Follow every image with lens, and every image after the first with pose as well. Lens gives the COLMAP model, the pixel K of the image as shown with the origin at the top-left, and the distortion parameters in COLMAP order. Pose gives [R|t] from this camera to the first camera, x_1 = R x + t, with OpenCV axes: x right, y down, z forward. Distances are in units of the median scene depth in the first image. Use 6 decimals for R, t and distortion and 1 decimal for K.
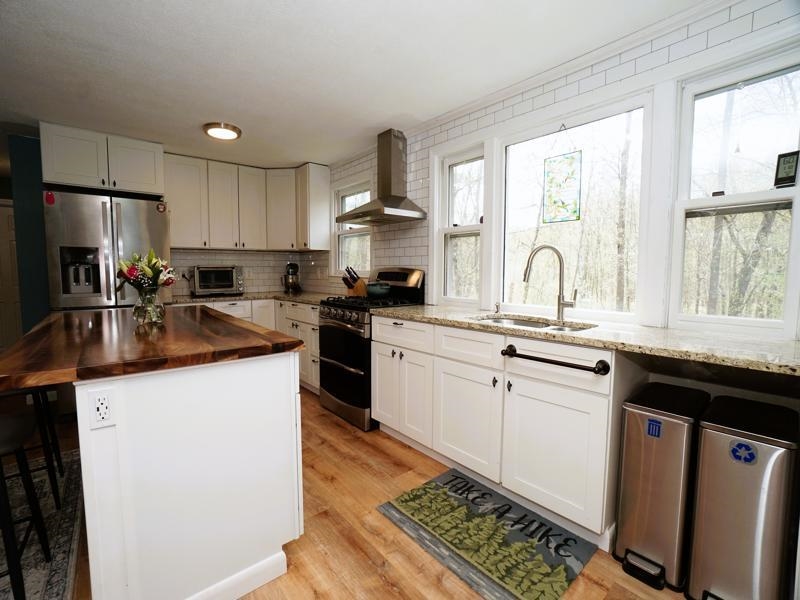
lens RADIAL K [[362.1, 0, 400.0], [0, 362.1, 300.0], [0, 0, 1]] dist [-0.029046, 0.000739]
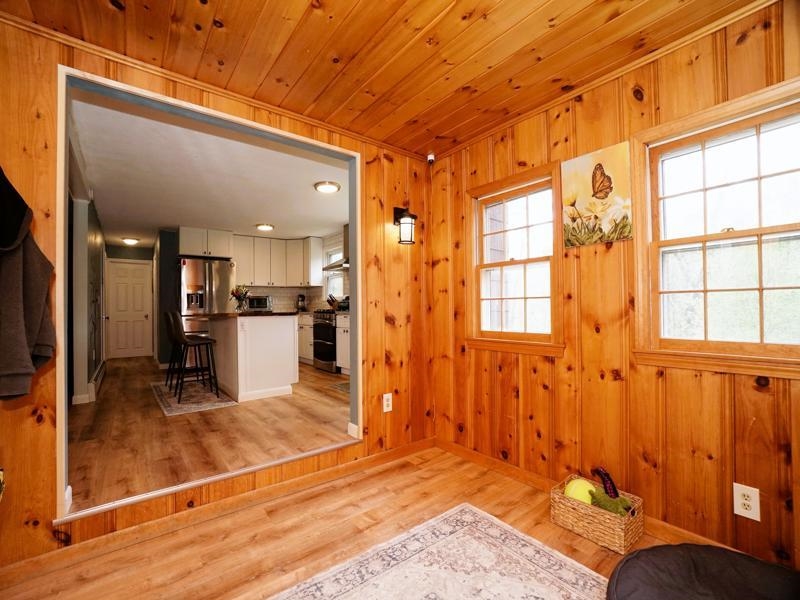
lens RADIAL K [[359.9, 0, 393.8], [0, 359.9, 305.4], [0, 0, 1]] dist [-0.001356, 0.000587]
pose [[0.998405, -0.018841, -0.053221, 0.350488], [0.013766, 0.995462, -0.094156, 0.180439], [0.054754, 0.093273, 0.994134, -1.007941]]
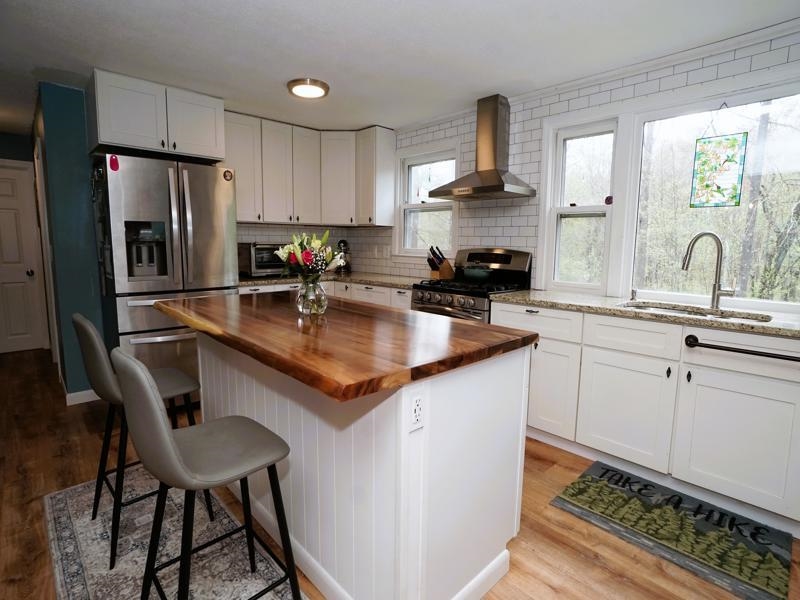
lens RADIAL K [[413.9, 0, 403.1], [0, 413.9, 295.0], [0, 0, 1]] dist [-0.030150, 0.017518]
pose [[0.997692, 0.002496, 0.067853, -0.361145], [-0.005544, 0.998982, 0.044760, -0.020244], [-0.067673, -0.045033, 0.996691, -0.036985]]
